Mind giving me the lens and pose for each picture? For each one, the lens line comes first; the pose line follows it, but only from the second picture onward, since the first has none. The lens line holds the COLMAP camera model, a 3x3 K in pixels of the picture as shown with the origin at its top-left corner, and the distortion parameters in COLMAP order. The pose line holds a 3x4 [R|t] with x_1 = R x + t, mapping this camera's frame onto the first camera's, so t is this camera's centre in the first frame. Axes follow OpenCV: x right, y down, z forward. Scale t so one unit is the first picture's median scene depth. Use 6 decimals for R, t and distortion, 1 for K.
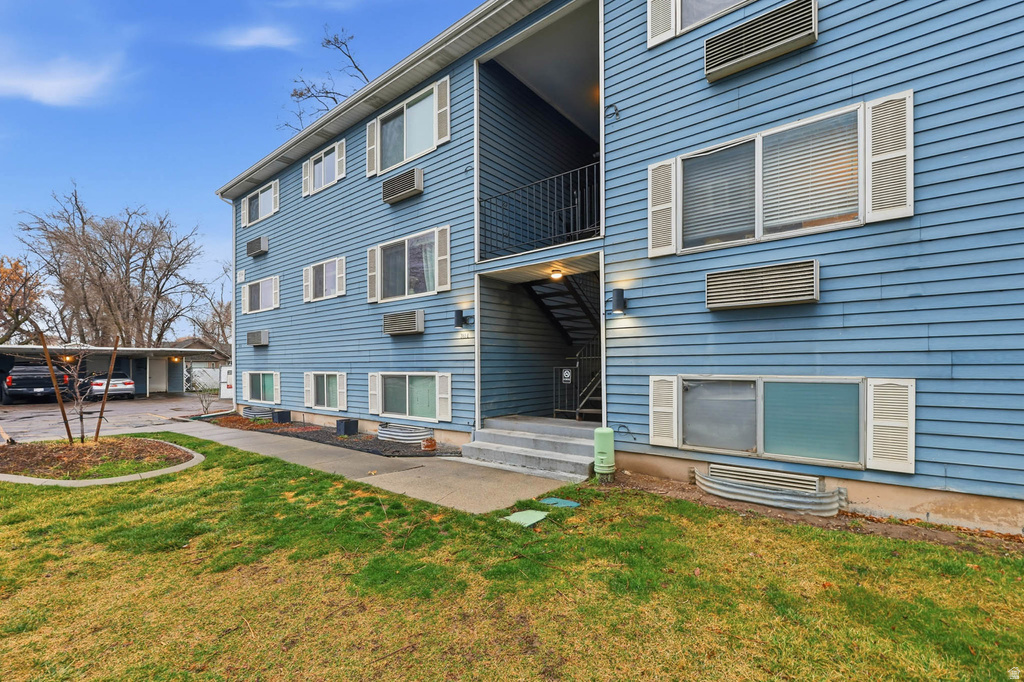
lens RADIAL K [[444.8, 0, 533.9], [0, 444.8, 365.9], [0, 0, 1]] dist [-0.012951, -0.000624]
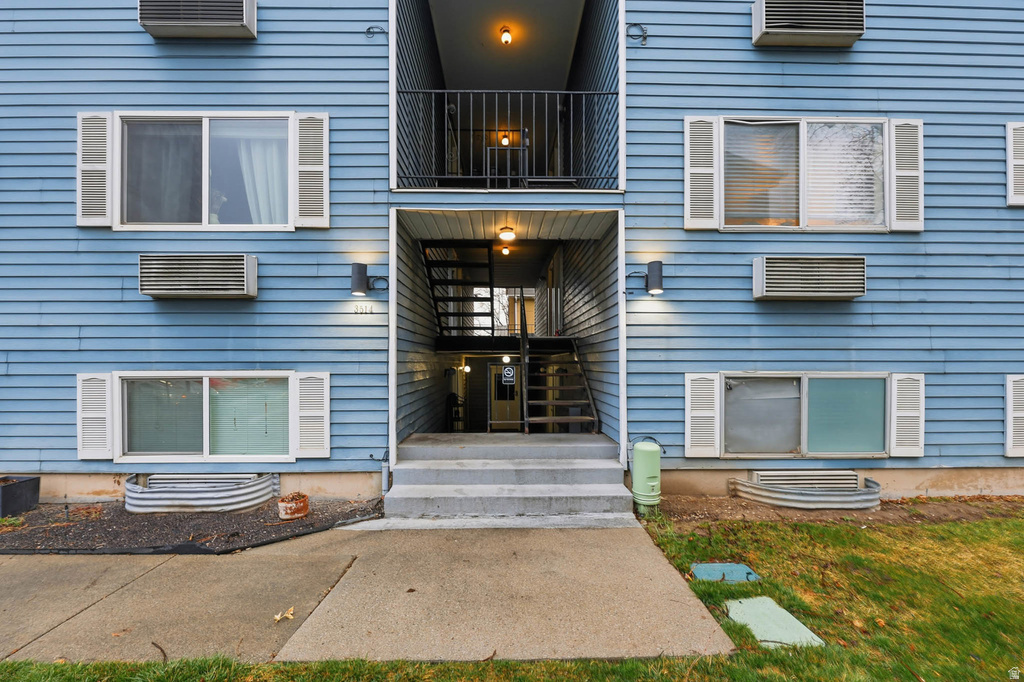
lens RADIAL K [[418.1, 0, 512.8], [0, 418.1, 361.7], [0, 0, 1]] dist [-0.004857, -0.001917]
pose [[0.782153, 0.006772, 0.623050, -0.424860], [-0.003377, 0.999972, -0.006629, 0.006455], [-0.623078, 0.003081, 0.782154, 0.543520]]
